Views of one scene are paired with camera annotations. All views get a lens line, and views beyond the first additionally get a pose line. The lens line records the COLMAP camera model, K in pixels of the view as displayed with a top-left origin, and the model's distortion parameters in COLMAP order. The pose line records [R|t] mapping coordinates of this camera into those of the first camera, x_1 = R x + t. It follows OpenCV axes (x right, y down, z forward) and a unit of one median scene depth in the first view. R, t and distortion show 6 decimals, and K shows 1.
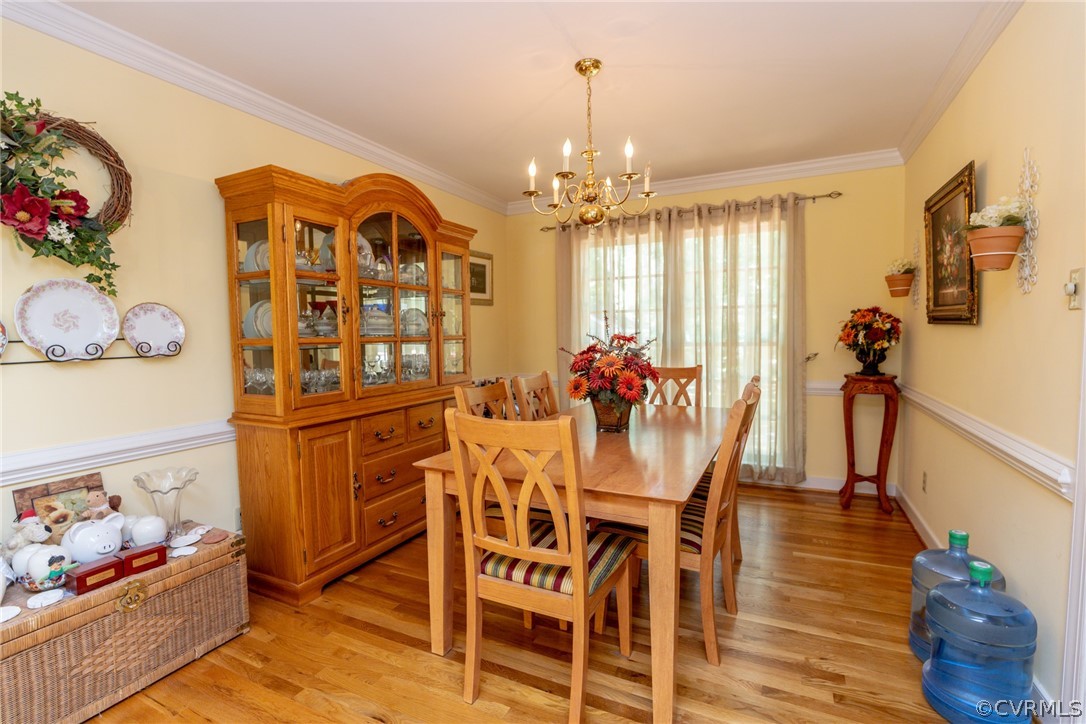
lens RADIAL K [[498.1, 0, 547.2], [0, 498.1, 367.0], [0, 0, 1]] dist [-0.031885, 0.004473]
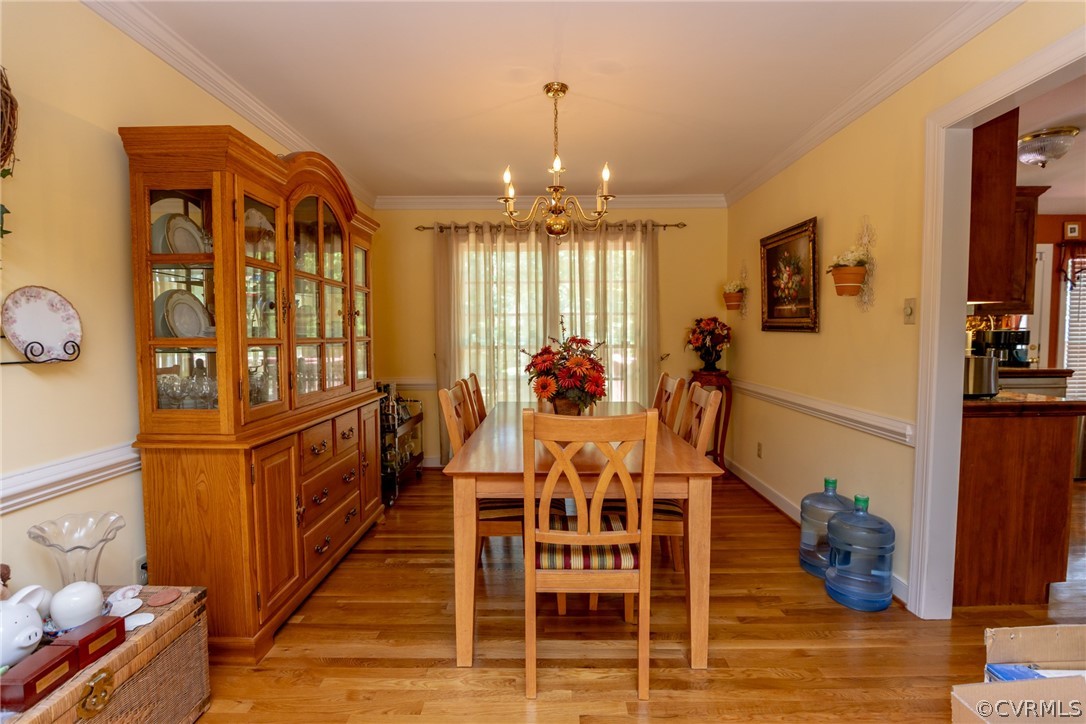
lens RADIAL K [[498.1, 0, 543.0], [0, 498.1, 361.4], [0, 0, 1]] dist [-0.031885, 0.004473]
pose [[0.903203, -0.011518, 0.429060, -0.397185], [0.018365, 0.999761, -0.011822, -0.000225], [-0.428821, 0.018557, 0.903199, 0.042841]]
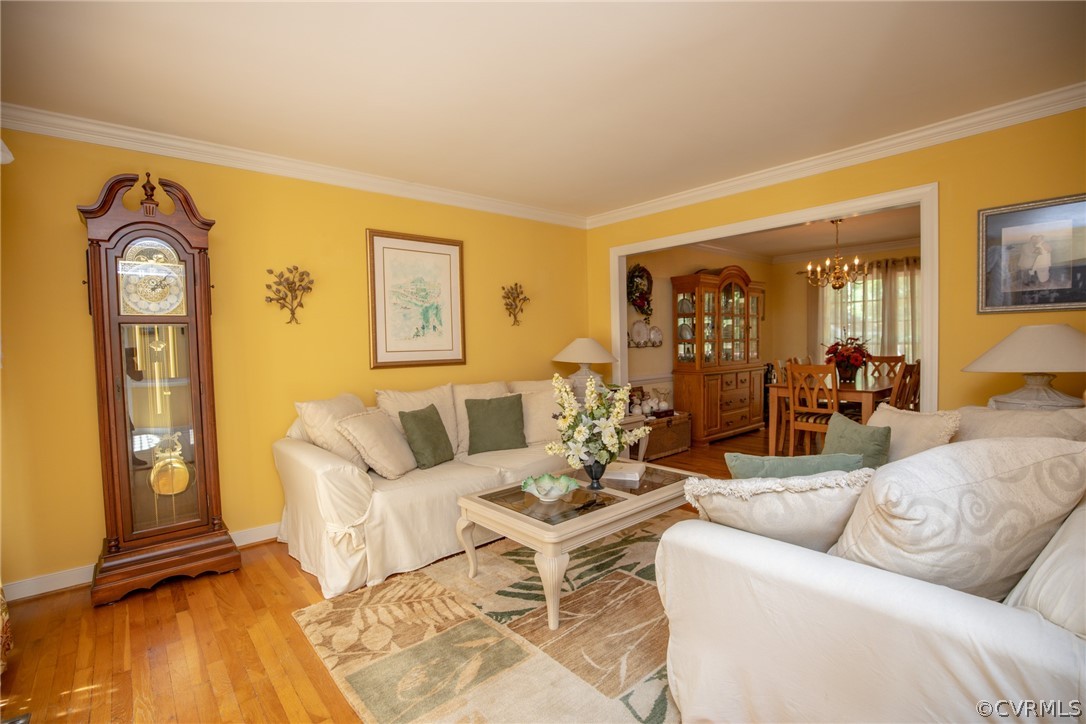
lens RADIAL K [[498.1, 0, 542.3], [0, 498.1, 358.1], [0, 0, 1]] dist [-0.031885, 0.004473]
pose [[0.915747, 0.011267, -0.401598, -0.237837], [-0.019532, 0.999673, -0.016492, 0.091160], [0.401281, 0.022947, 0.915668, -1.579308]]
